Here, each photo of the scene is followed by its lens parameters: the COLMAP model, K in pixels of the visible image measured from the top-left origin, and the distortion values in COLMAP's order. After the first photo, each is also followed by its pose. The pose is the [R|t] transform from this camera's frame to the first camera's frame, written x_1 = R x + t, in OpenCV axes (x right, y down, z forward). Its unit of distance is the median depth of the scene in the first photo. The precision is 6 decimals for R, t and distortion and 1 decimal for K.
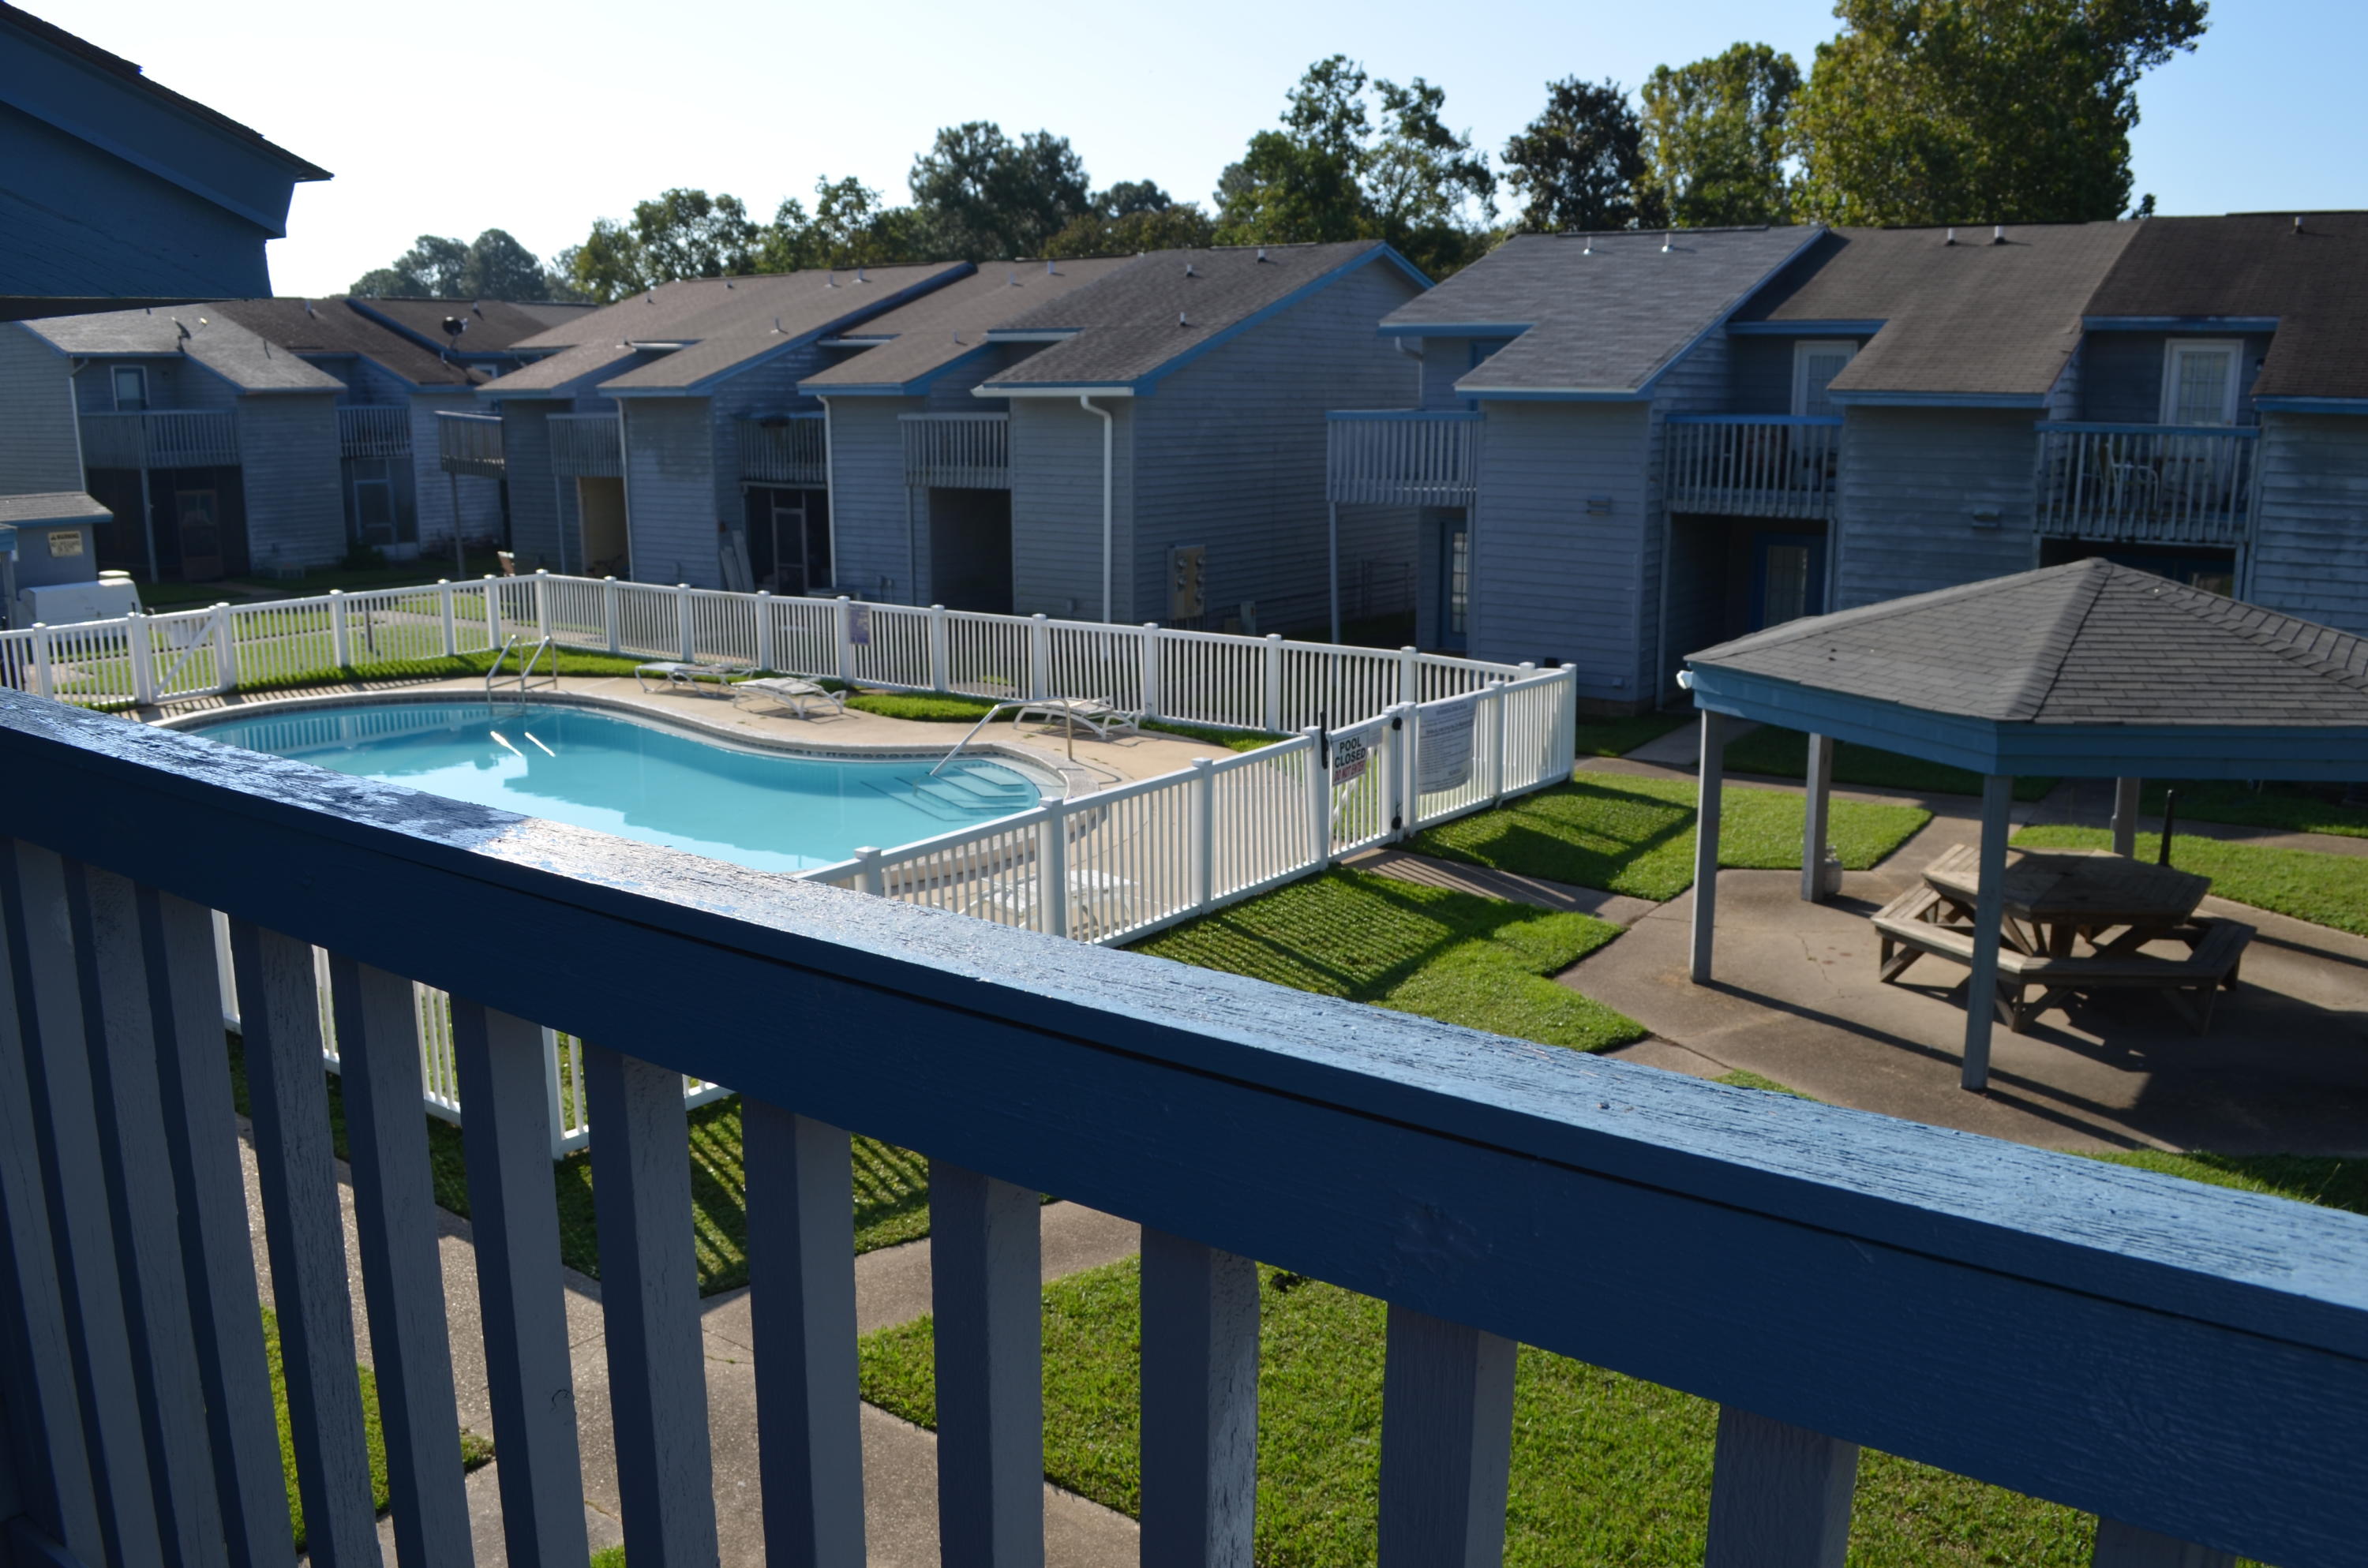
lens RADIAL K [[1893.9, 0, 1184.0], [0, 1893.9, 784.0], [0, 0, 1]] dist [-0.083856, 0.014144]
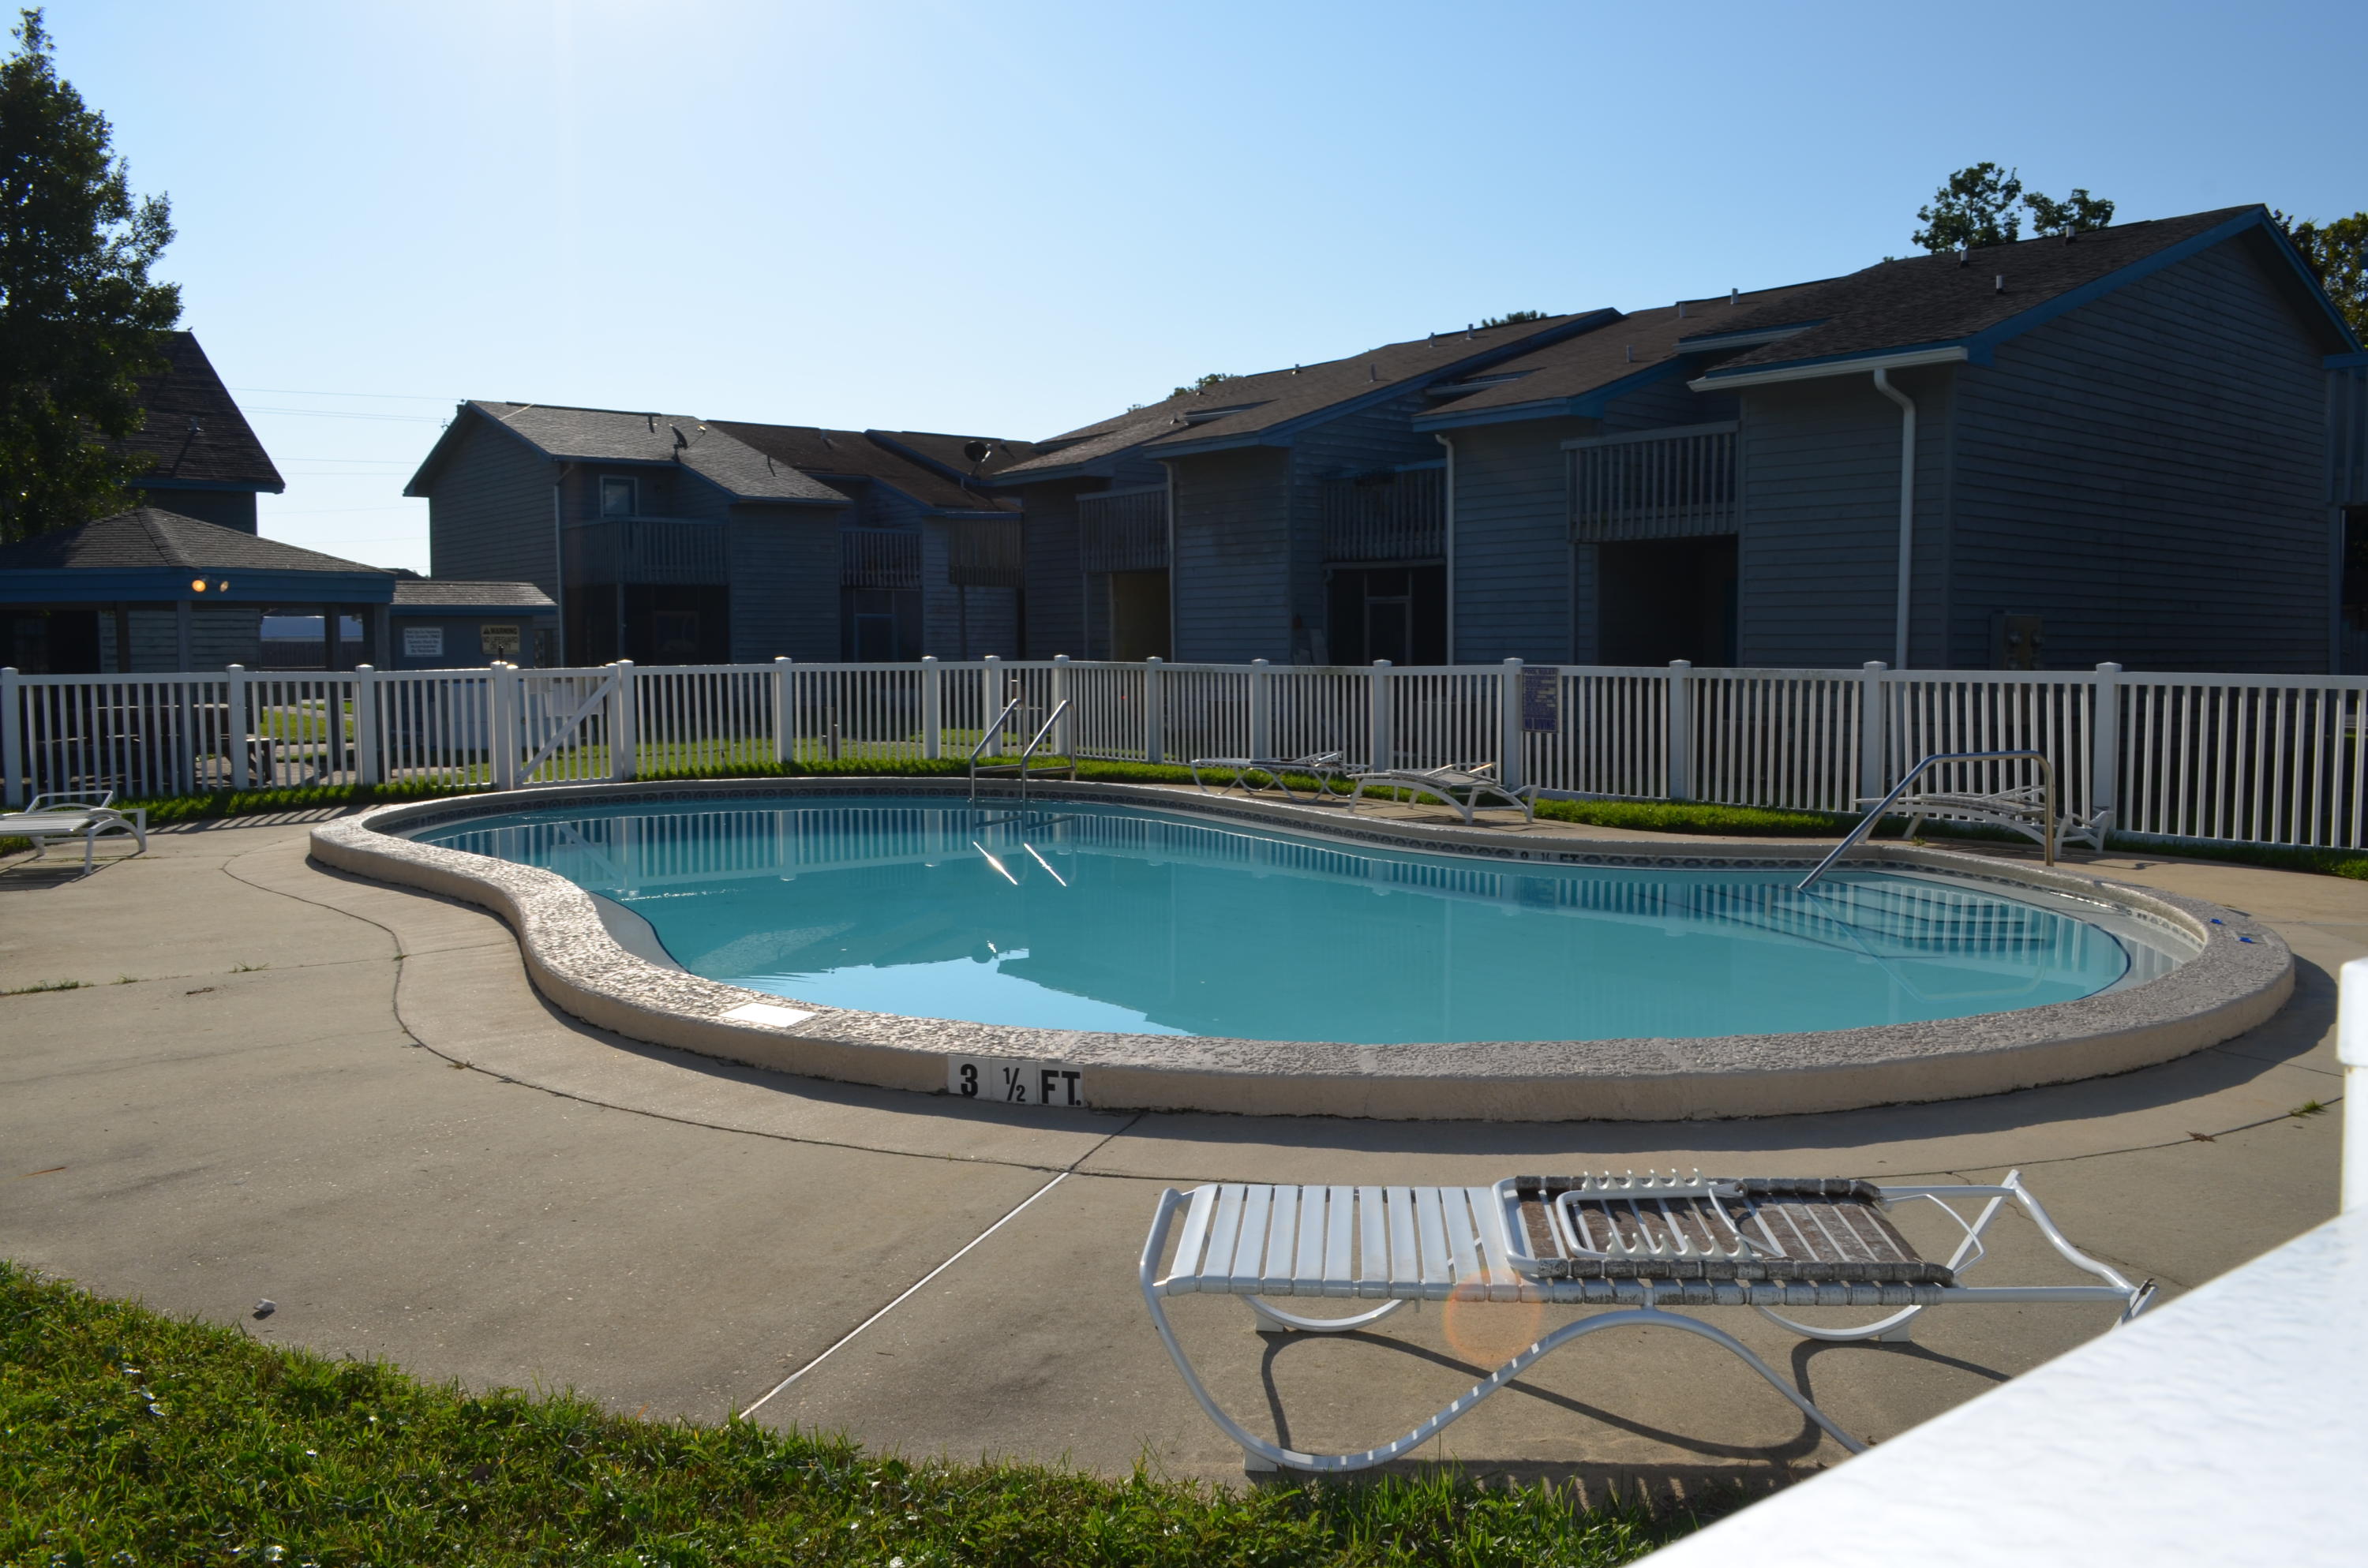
lens RADIAL K [[1893.9, 0, 1184.0], [0, 1893.9, 784.0], [0, 0, 1]] dist [-0.083856, 0.014144]
pose [[0.965666, 0.015354, -0.259334, -0.080299], [-0.048650, 0.991279, -0.122468, 0.017948], [0.255192, 0.130880, 0.957991, 0.239654]]
